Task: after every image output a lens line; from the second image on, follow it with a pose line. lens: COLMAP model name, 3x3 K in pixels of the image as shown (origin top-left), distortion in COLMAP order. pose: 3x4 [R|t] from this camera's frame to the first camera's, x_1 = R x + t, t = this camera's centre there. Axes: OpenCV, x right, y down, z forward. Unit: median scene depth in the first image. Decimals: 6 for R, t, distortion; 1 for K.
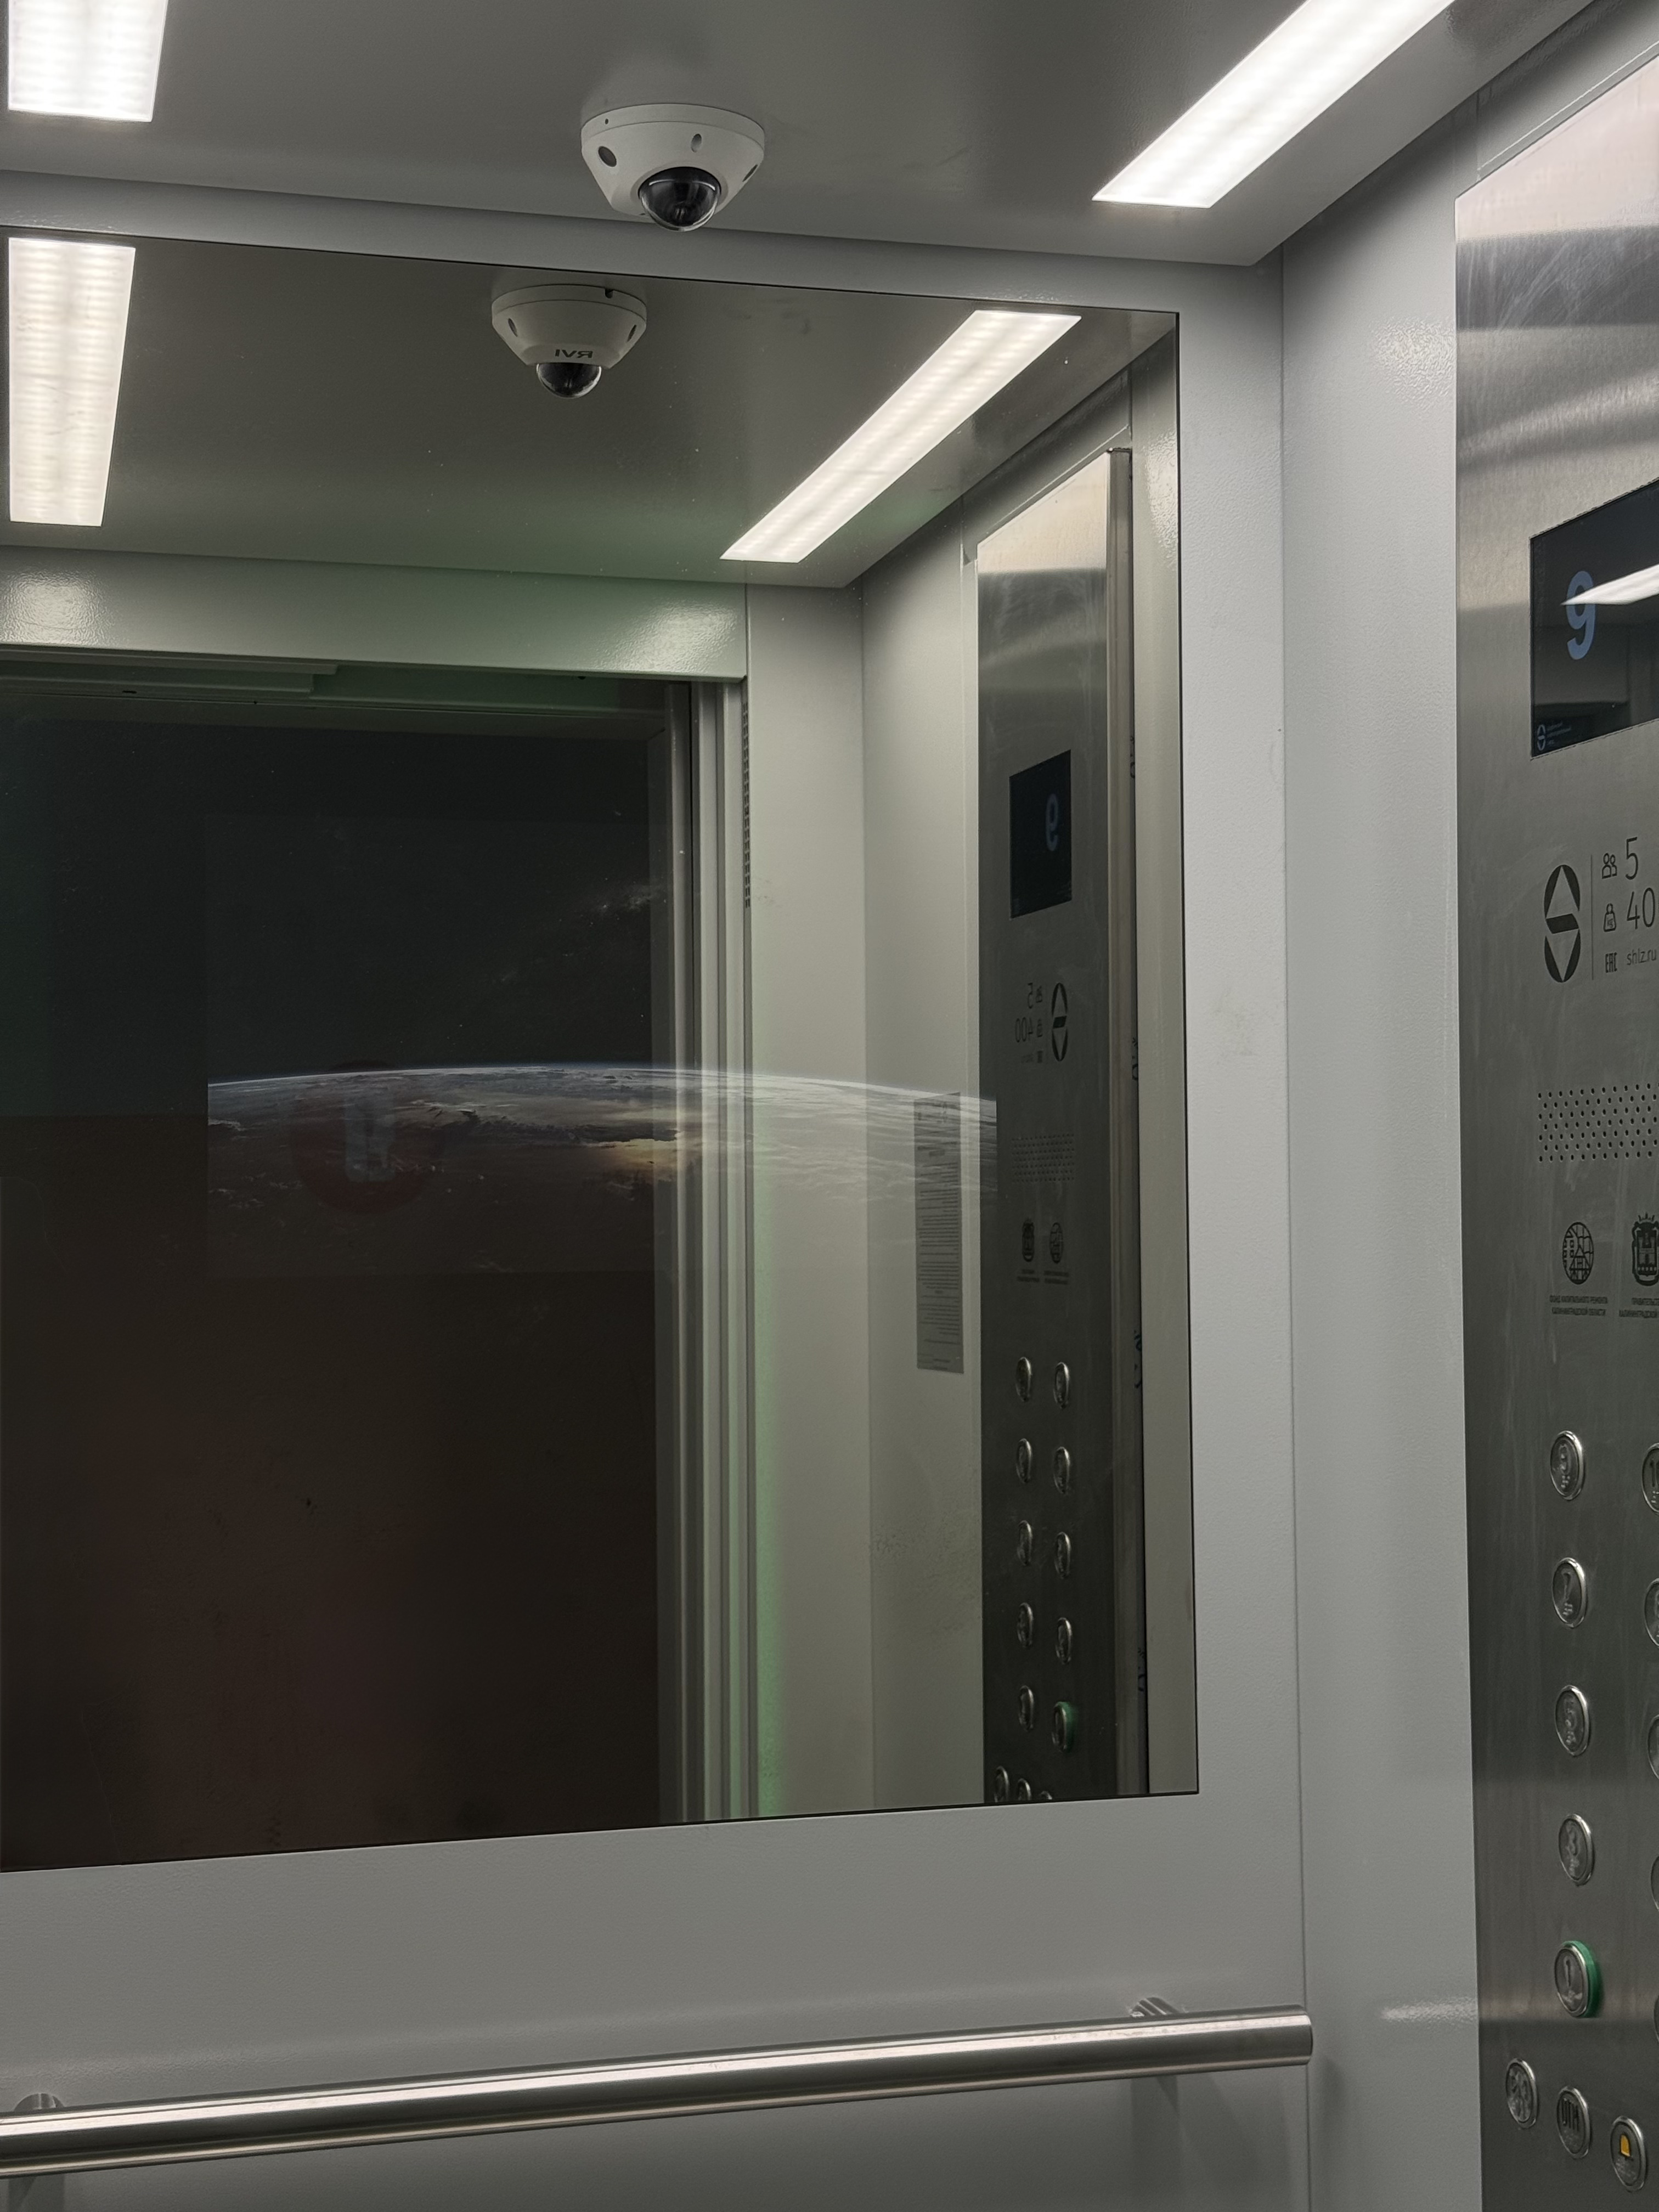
lens RADIAL K [[3109.1, 0, 829.5], [0, 3109.1, 1106.0], [0, 0, 1]] dist [0.109910, -0.043608]
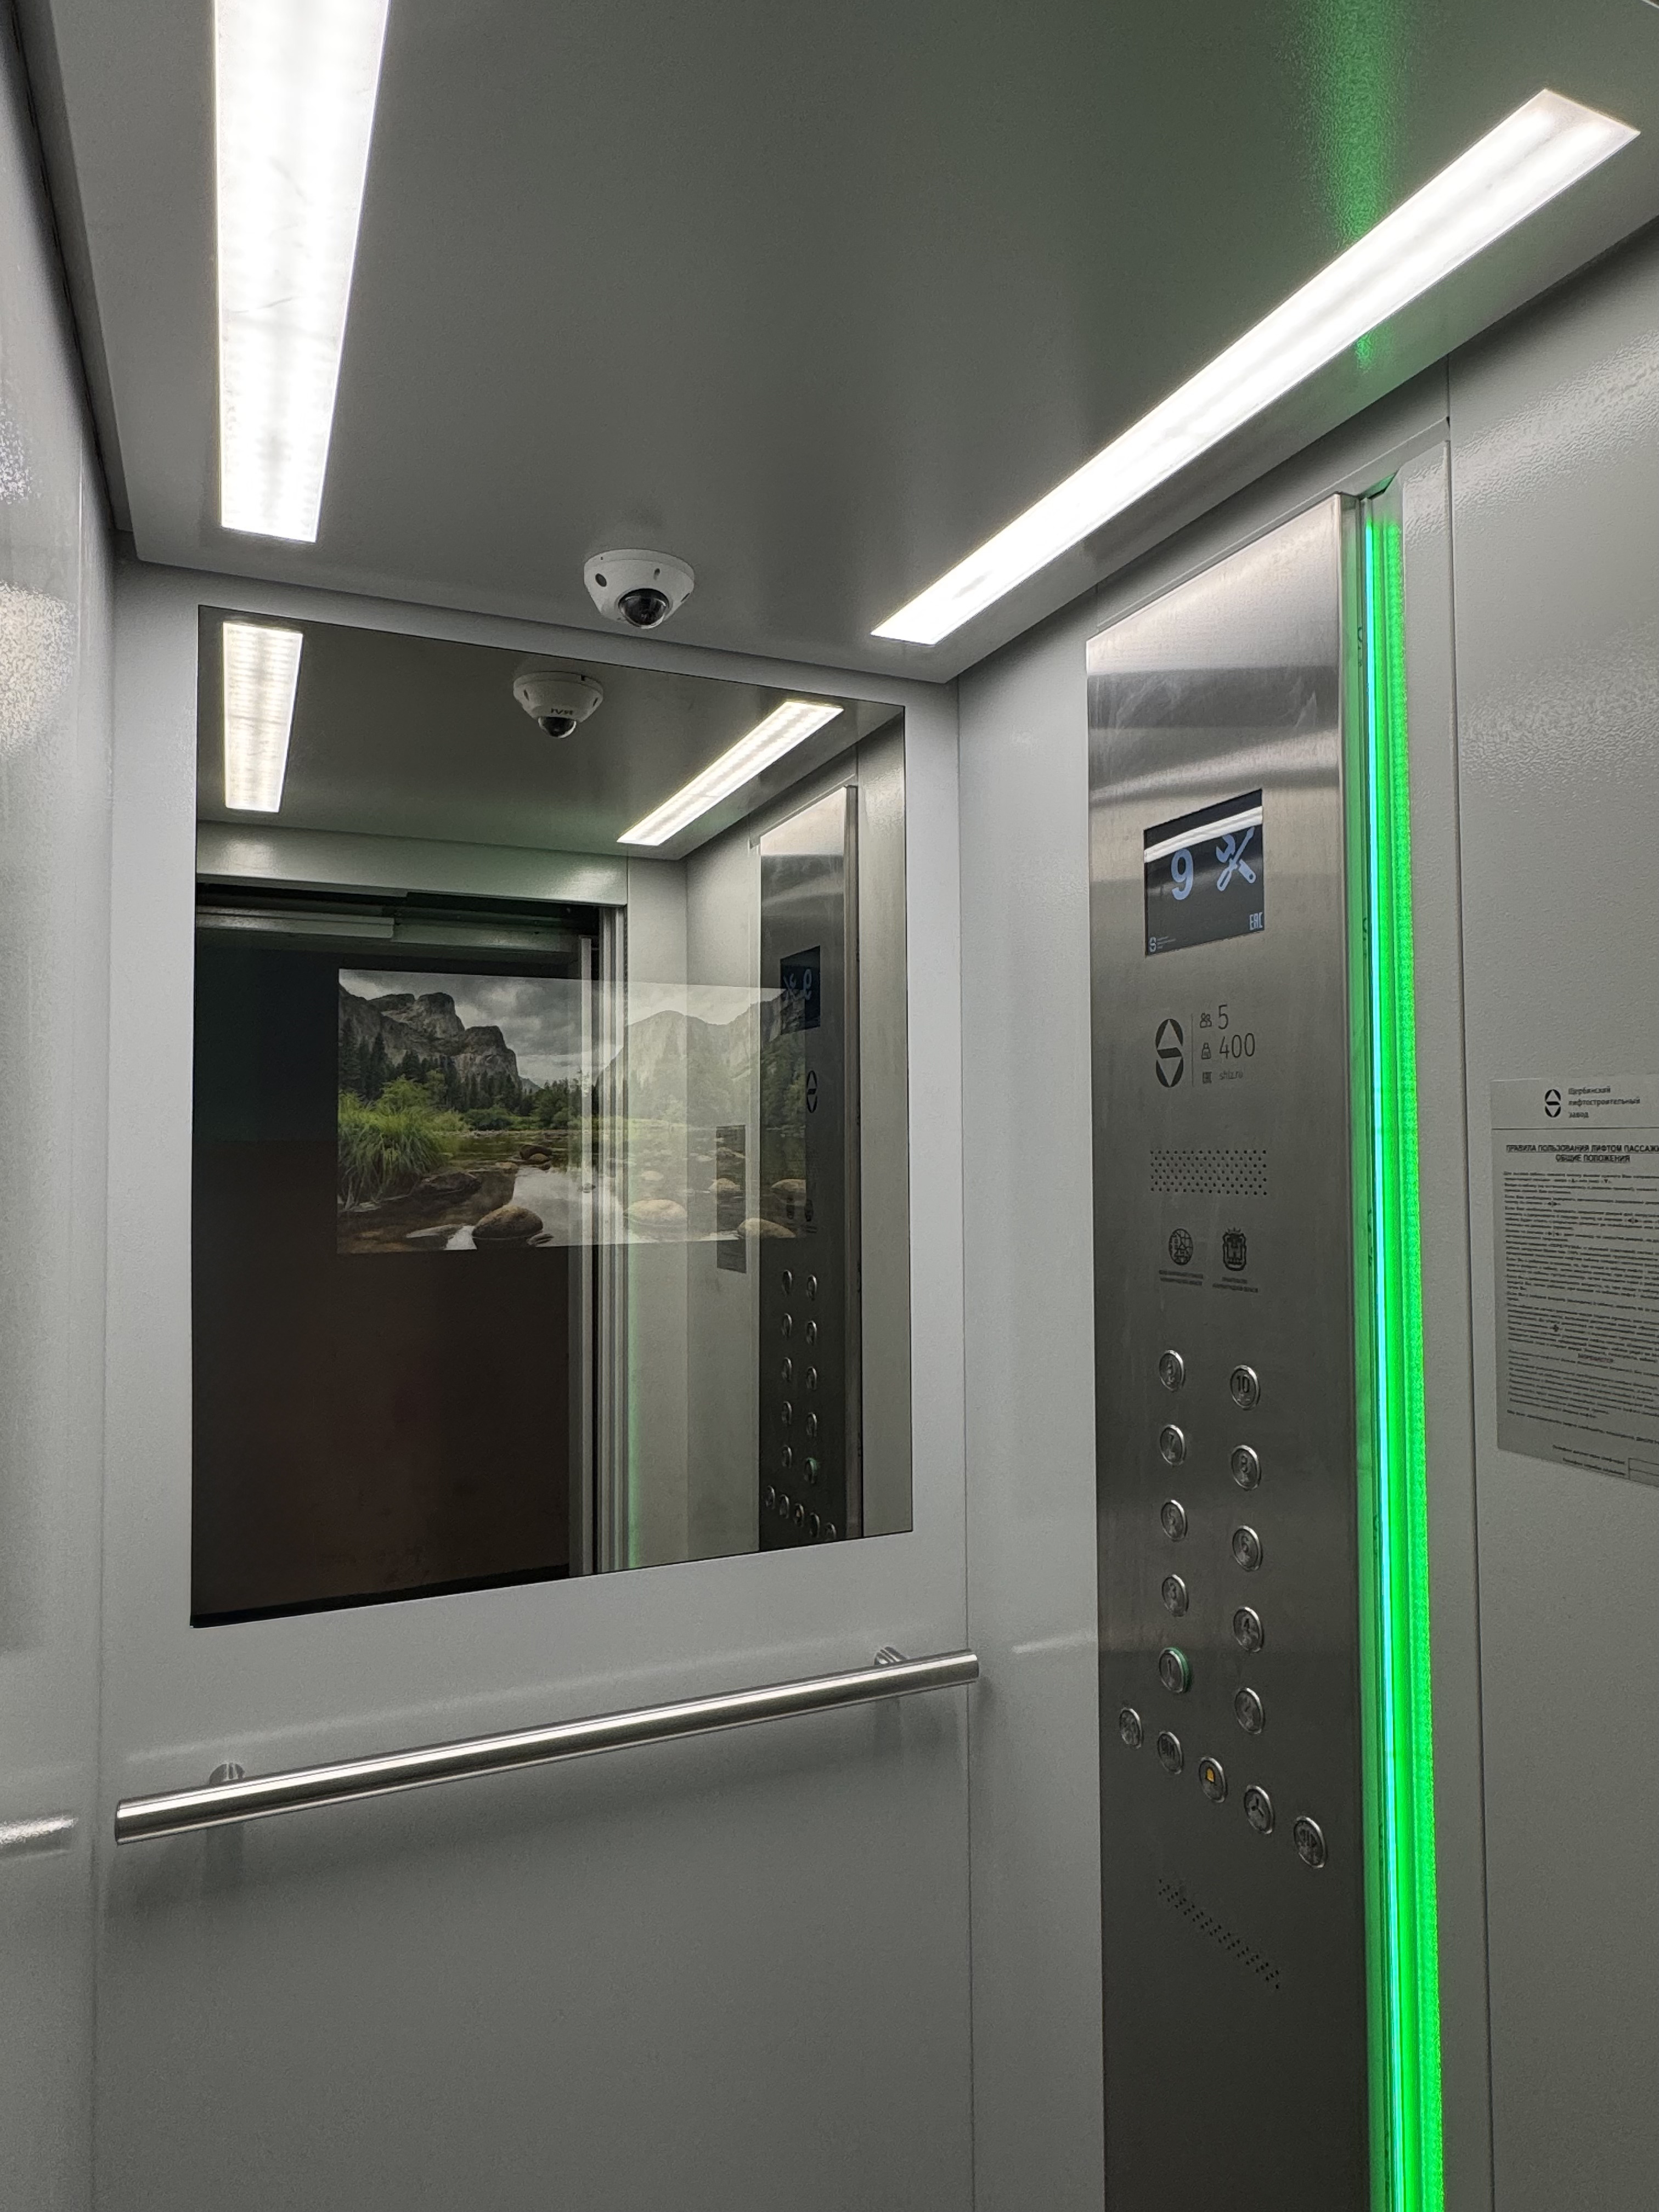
lens RADIAL K [[1353.1, 0, 820.4], [0, 1353.1, 1097.3], [0, 0, 1]] dist [-0.046901, 0.098120]
pose [[0.987777, 0.009505, 0.155584, -0.054191], [-0.008581, 0.999941, -0.006608, -0.021778], [-0.155638, 0.005192, 0.987801, 0.237484]]
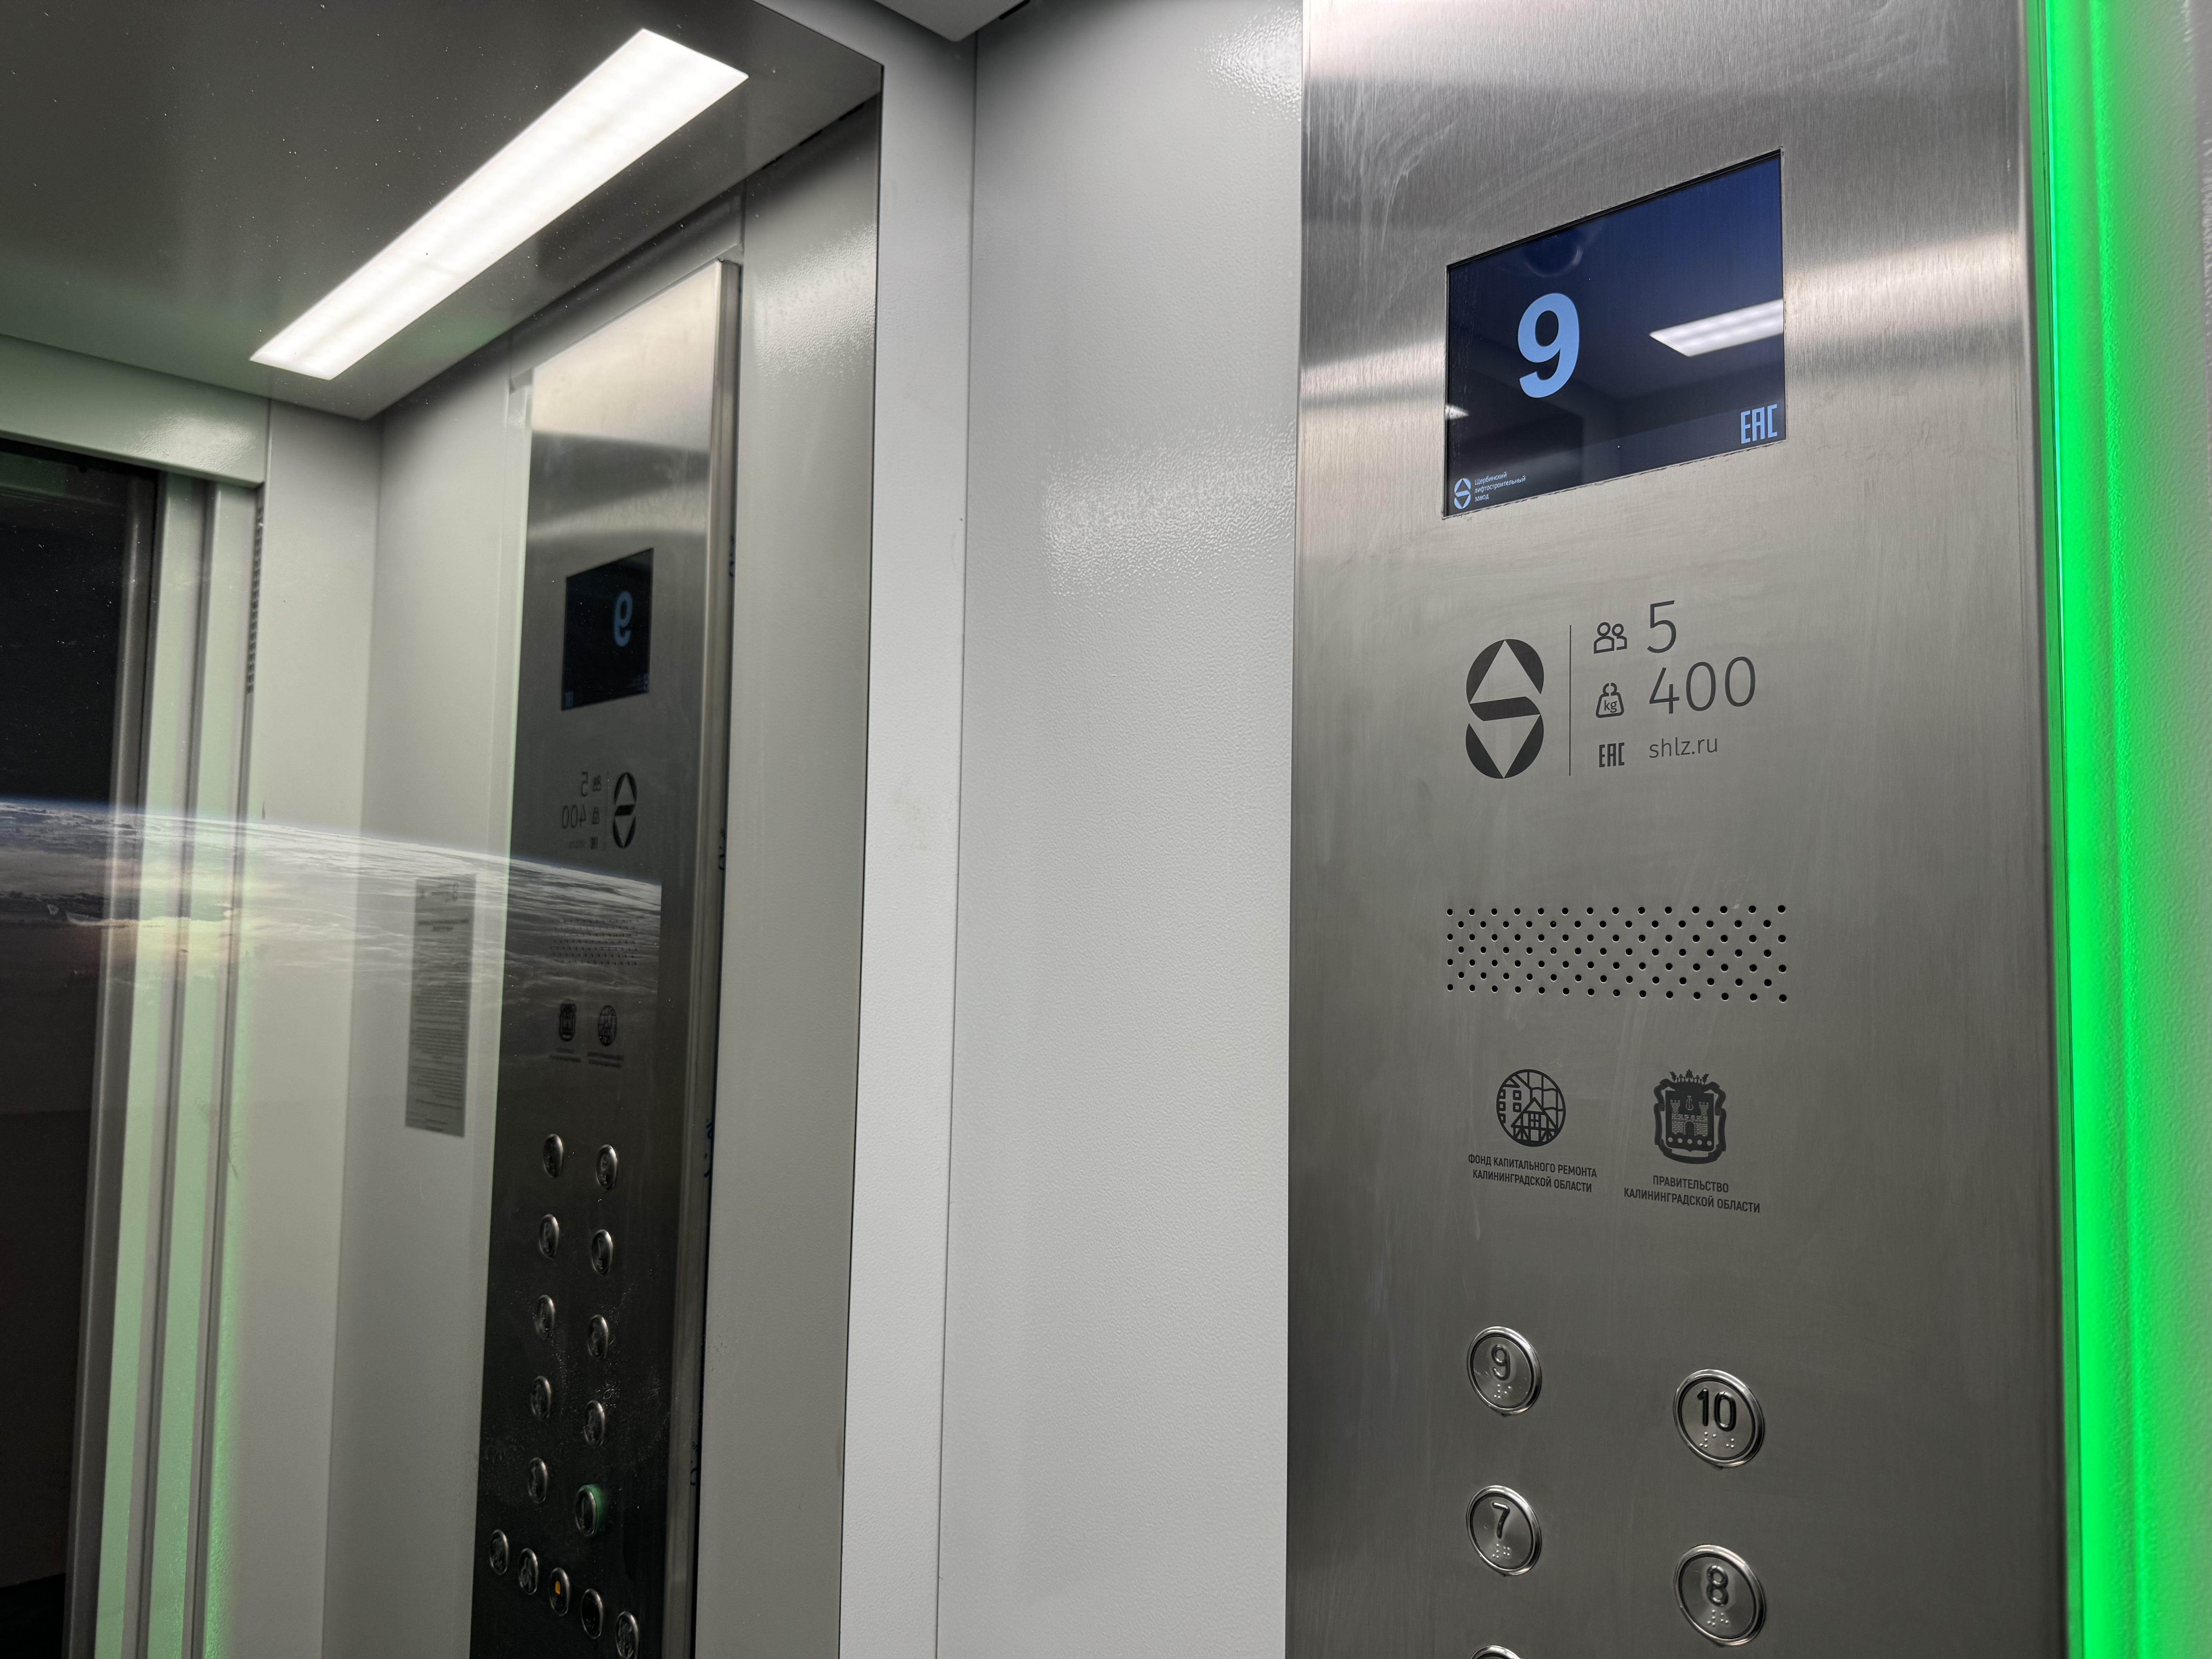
lens RADIAL K [[1593.3, 0, 1140.6], [0, 1593.3, 843.1], [0, 0, 1]] dist [0.043830, -0.088323]
pose [[0.865004, 0.060581, 0.498095, -0.047772], [-0.042950, 0.997981, -0.046791, 0.001421], [-0.499924, 0.019081, 0.865859, 0.535998]]
